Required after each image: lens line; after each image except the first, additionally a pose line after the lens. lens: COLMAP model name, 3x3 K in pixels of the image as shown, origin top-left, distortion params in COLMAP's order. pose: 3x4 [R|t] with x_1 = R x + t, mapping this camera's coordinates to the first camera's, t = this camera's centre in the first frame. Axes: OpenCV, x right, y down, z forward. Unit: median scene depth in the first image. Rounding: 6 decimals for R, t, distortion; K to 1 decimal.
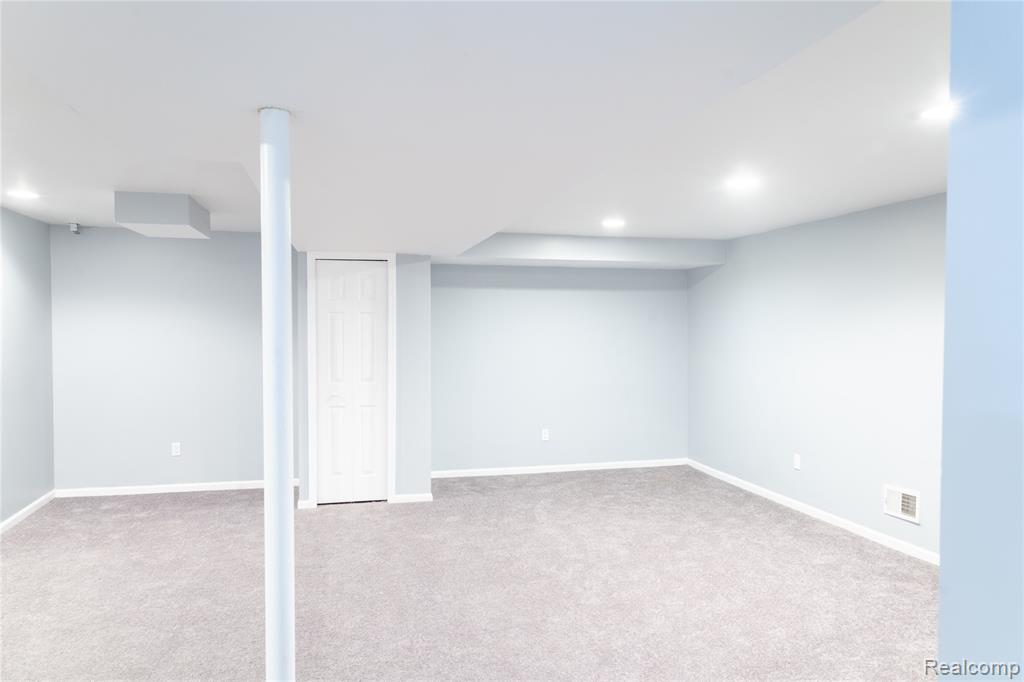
lens RADIAL K [[666.7, 0, 515.5], [0, 666.7, 344.4], [0, 0, 1]] dist [0.002282, 0.003825]
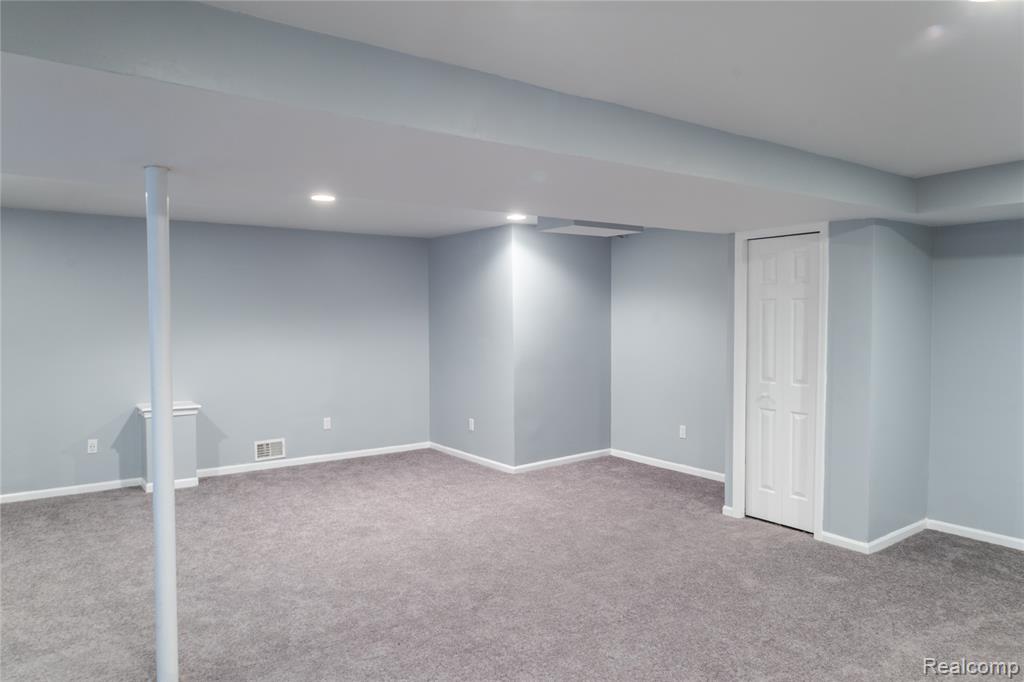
lens RADIAL K [[692.2, 0, 517.3], [0, 692.2, 343.2], [0, 0, 1]] dist [-0.000992, 0.002901]
pose [[0.406392, 0.039033, -0.912865, 0.413365], [-0.025795, 0.999179, 0.031240, -0.011025], [0.913335, 0.010852, 0.407065, 0.344332]]
